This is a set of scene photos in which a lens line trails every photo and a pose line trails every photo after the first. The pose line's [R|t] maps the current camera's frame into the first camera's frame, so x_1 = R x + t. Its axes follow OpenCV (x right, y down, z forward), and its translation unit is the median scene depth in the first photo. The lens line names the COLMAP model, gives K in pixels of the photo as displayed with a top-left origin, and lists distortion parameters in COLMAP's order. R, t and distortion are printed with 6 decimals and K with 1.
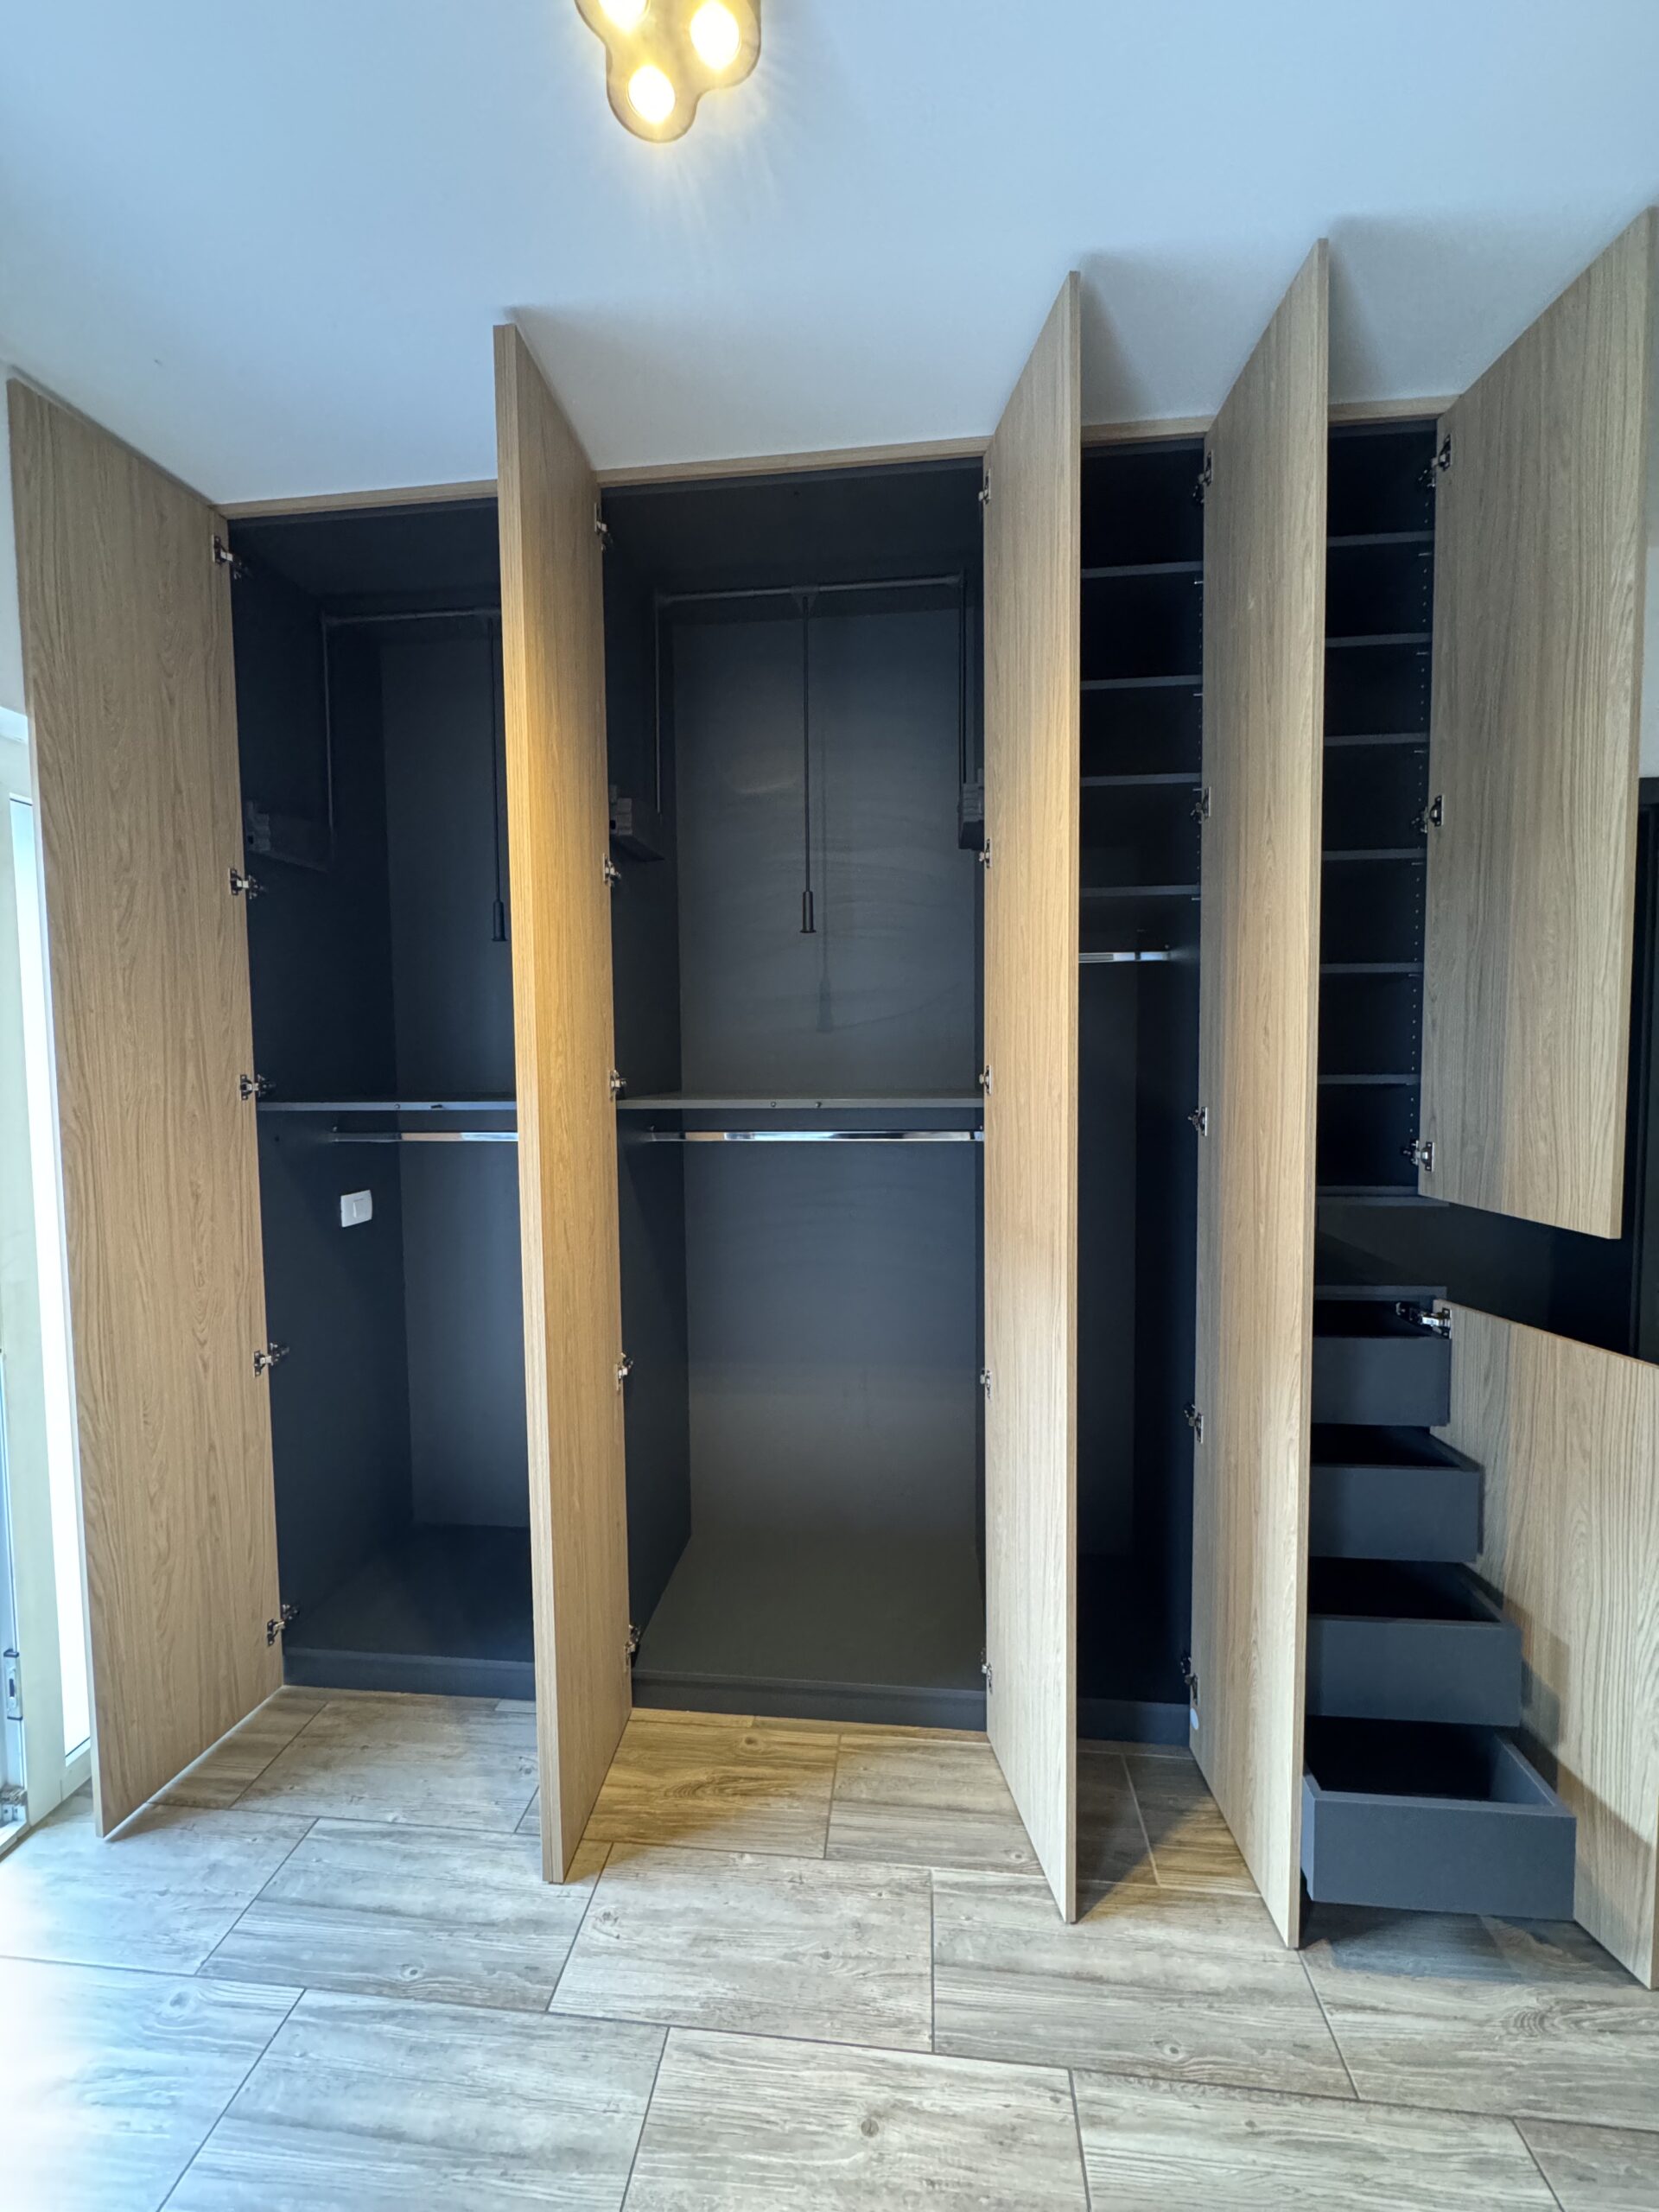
lens RADIAL K [[873.2, 0, 835.3], [0, 873.2, 1103.9], [0, 0, 1]] dist [0.000614, 0.000162]
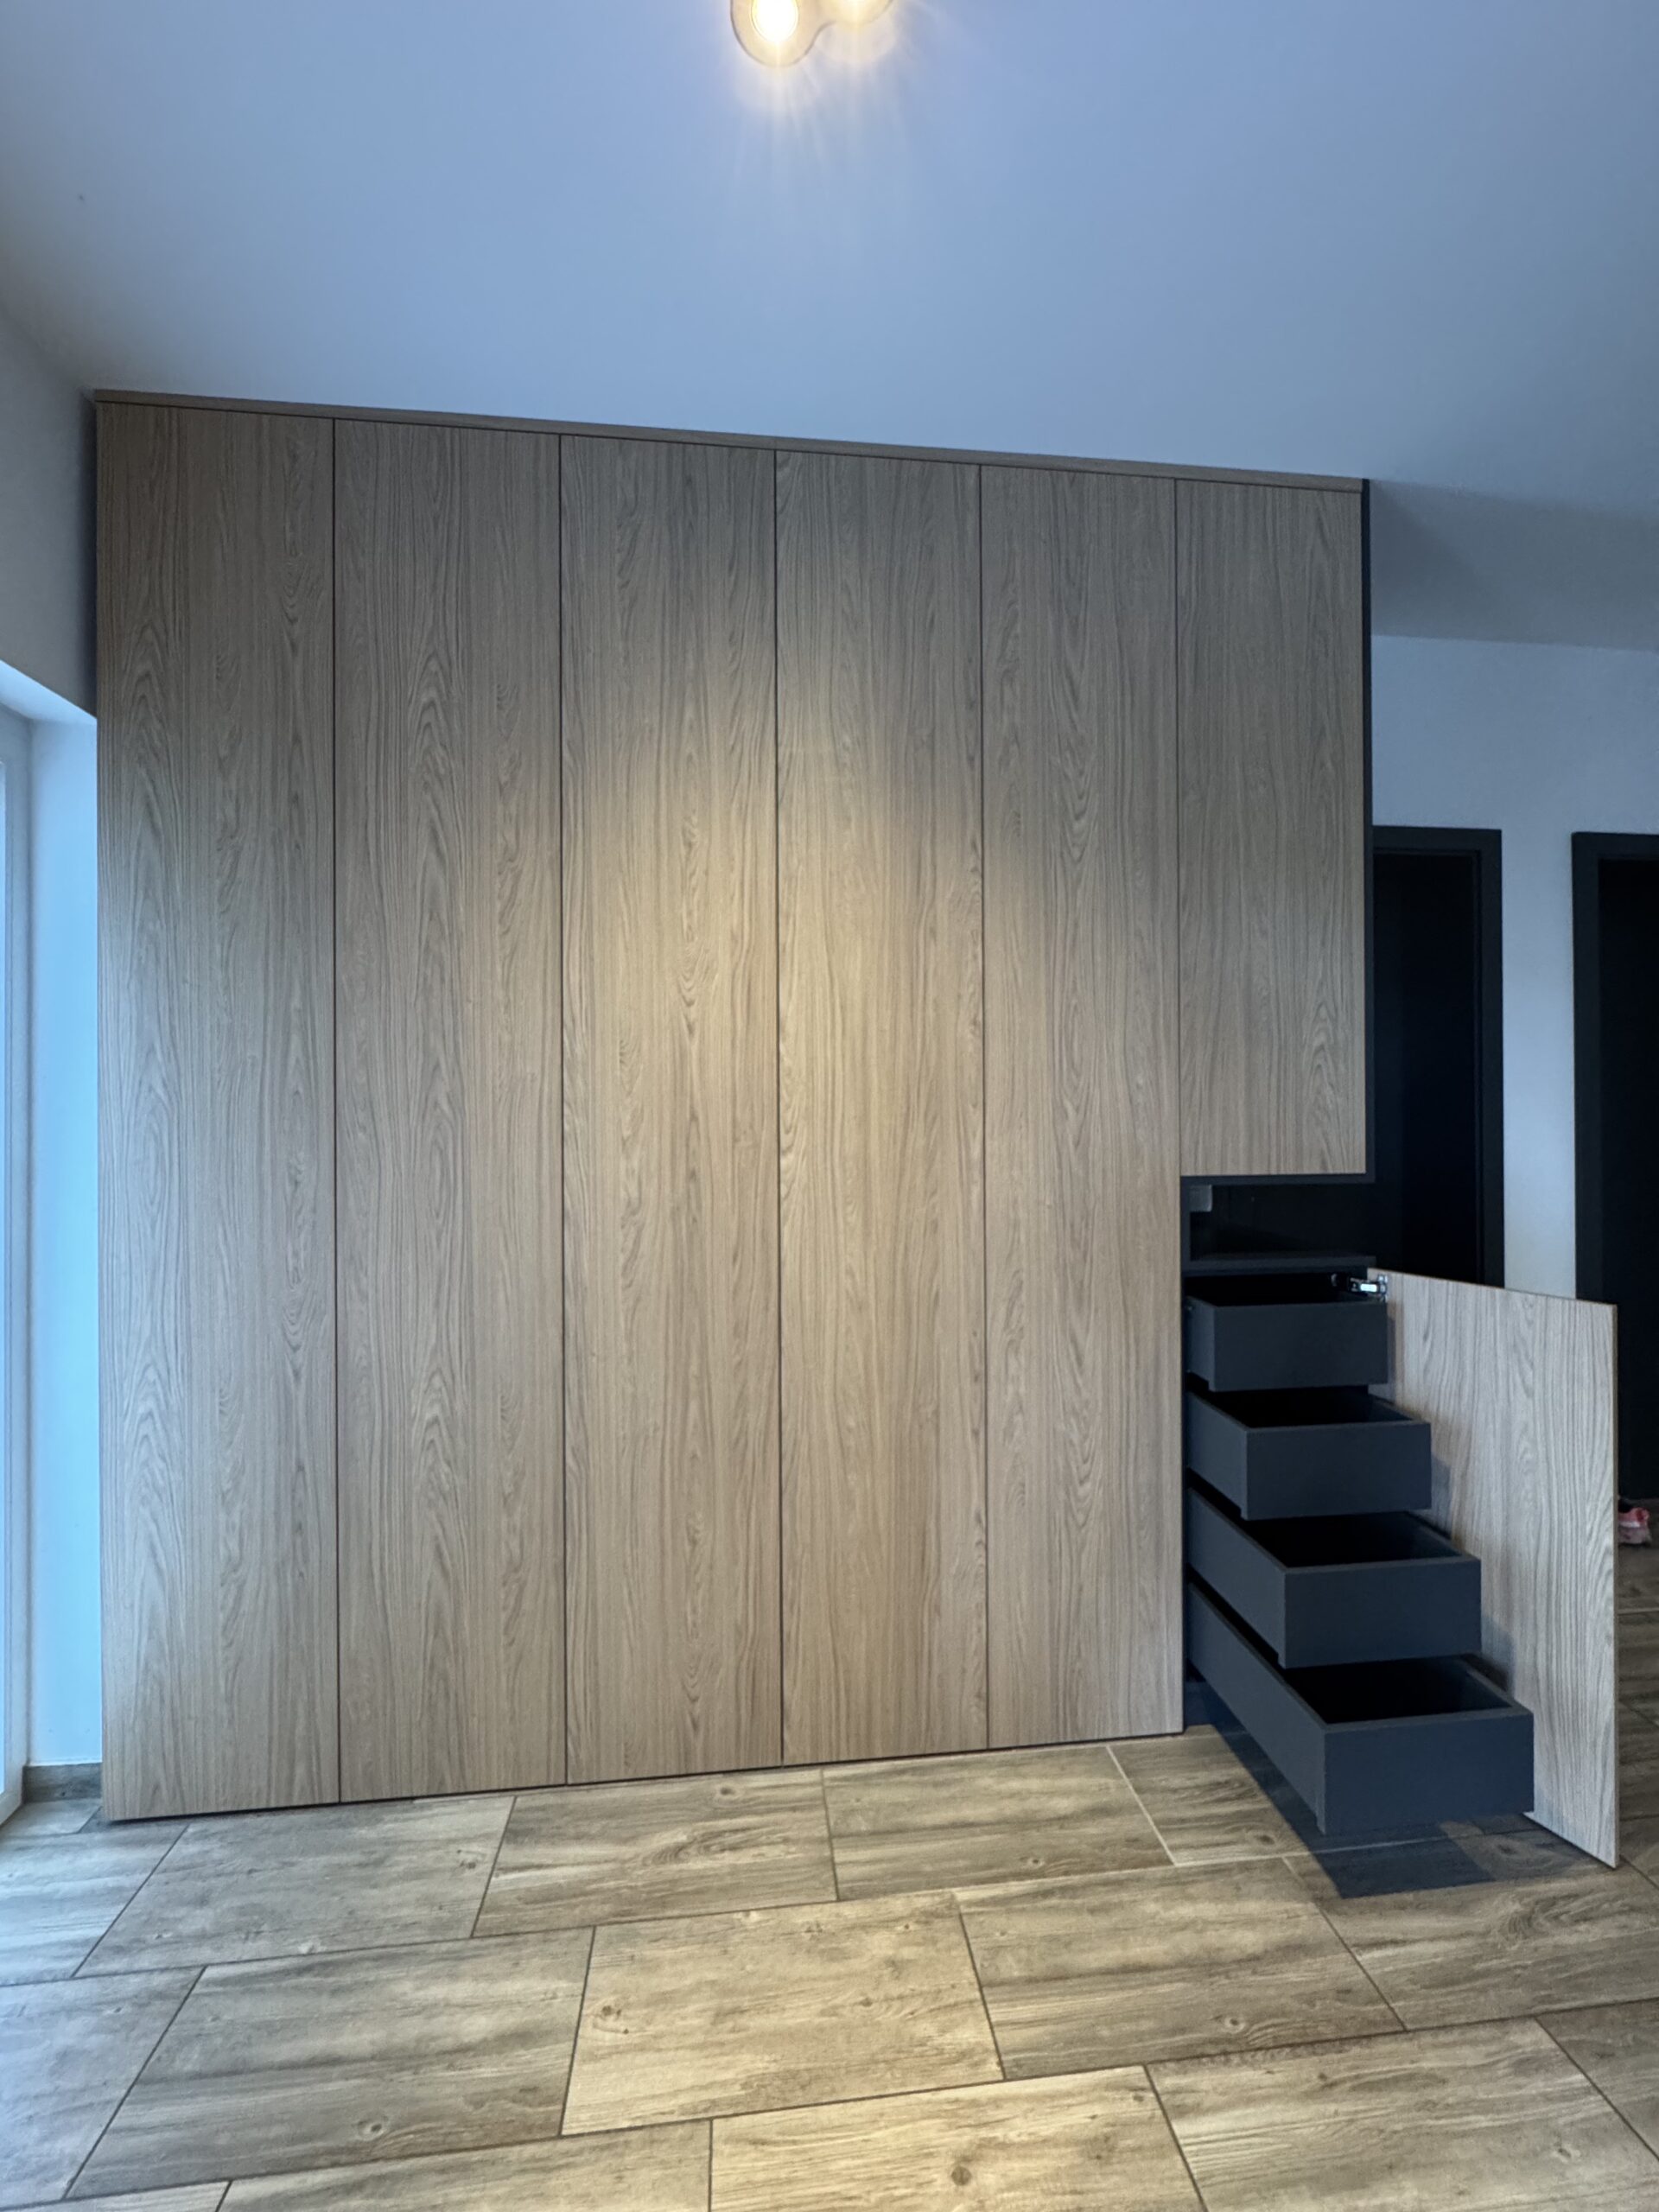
lens RADIAL K [[879.4, 0, 834.4], [0, 879.4, 1107.2], [0, 0, 1]] dist [-0.003201, 0.000962]
pose [[0.977739, 0.007401, 0.209695, -0.256424], [0.003891, 0.998566, -0.053386, 0.099608], [-0.209790, 0.053013, 0.976308, 0.071380]]
